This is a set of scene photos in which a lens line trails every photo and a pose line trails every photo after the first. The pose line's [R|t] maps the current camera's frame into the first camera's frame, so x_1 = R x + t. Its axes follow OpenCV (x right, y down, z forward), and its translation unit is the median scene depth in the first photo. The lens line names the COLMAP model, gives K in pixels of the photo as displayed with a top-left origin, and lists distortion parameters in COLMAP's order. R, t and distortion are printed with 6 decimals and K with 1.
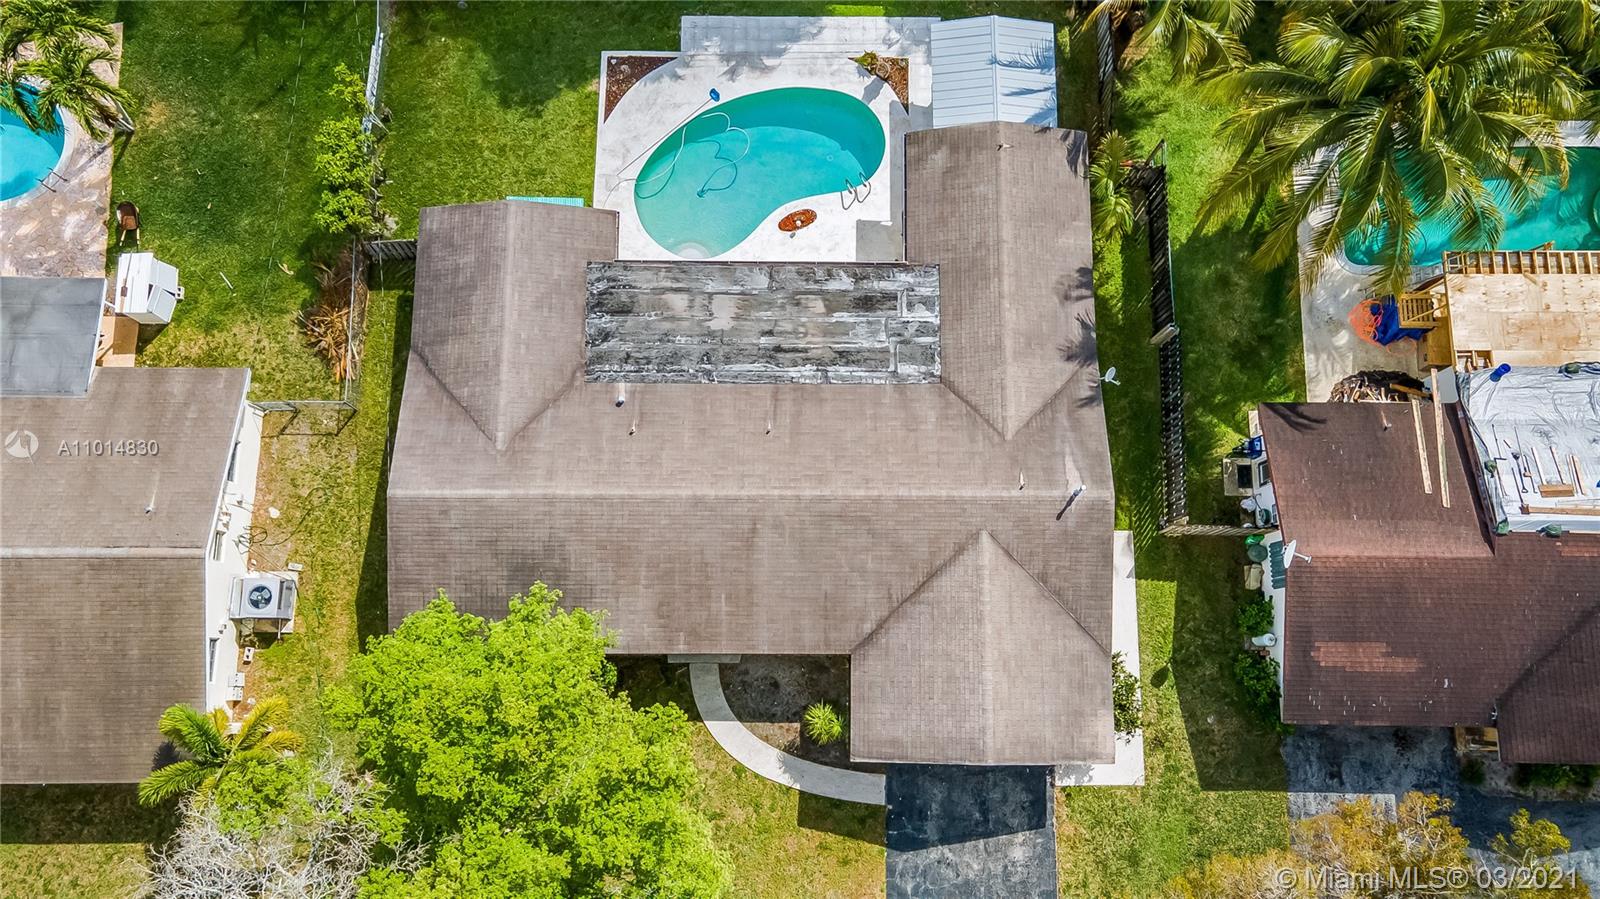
lens RADIAL K [[1169.6, 0, 800.0], [0, 1169.6, 449.5], [0, 0, 1]] dist [0.008495, 0.004805]
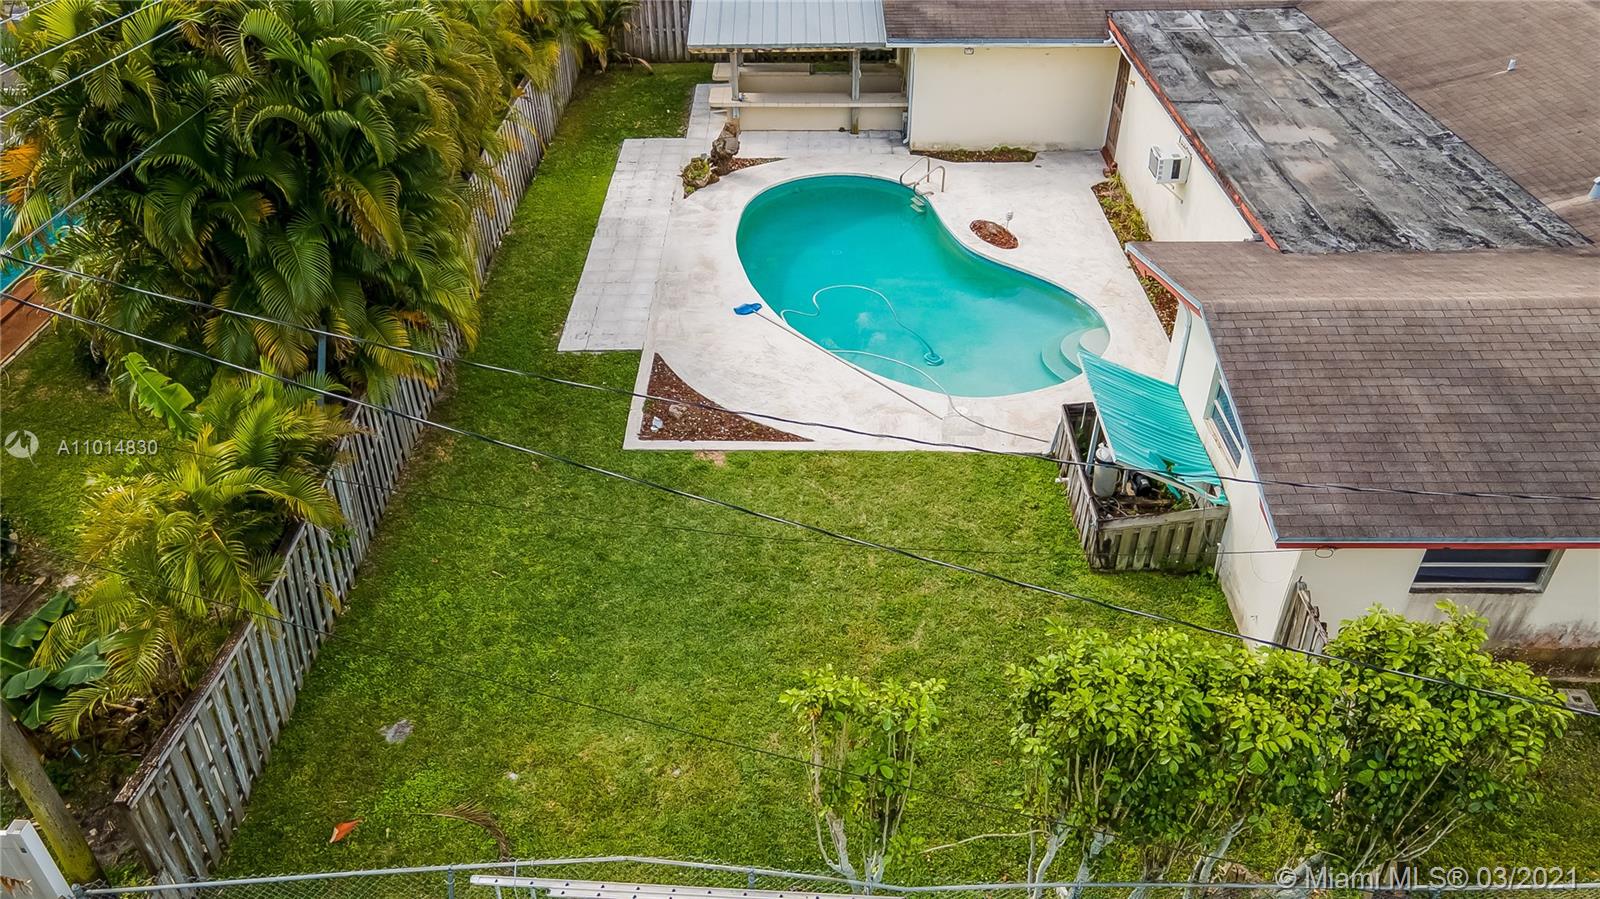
lens RADIAL K [[1169.6, 0, 800.0], [0, 1169.6, 449.5], [0, 0, 1]] dist [0.008495, 0.004805]
pose [[-0.001672, -0.581678, 0.813417, -0.550448], [0.986177, 0.133816, 0.097720, -0.355946], [-0.165690, 0.802336, 0.573414, 0.851454]]
